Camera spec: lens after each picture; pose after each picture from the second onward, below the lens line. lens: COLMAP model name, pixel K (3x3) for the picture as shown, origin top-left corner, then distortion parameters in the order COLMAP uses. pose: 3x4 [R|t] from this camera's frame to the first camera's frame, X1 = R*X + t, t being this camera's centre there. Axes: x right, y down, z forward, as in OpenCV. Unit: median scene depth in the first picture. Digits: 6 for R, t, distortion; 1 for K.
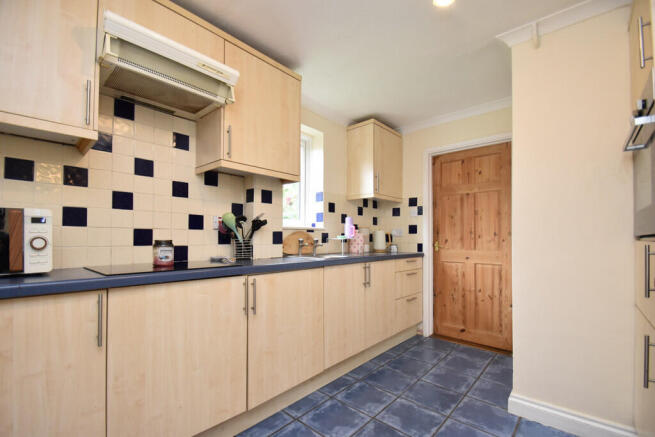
lens RADIAL K [[294.5, 0, 324.3], [0, 294.5, 233.8], [0, 0, 1]] dist [0.000898, -0.000332]
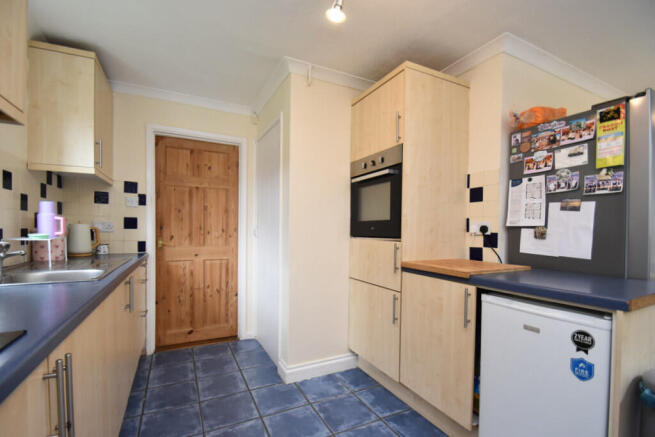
lens RADIAL K [[294.5, 0, 324.3], [0, 294.5, 233.8], [0, 0, 1]] dist [0.000898, -0.000332]
pose [[0.361026, -0.011848, 0.932480, -0.254947], [-0.021586, 0.999545, 0.021058, -0.015533], [-0.932306, -0.027731, 0.360606, 0.273778]]
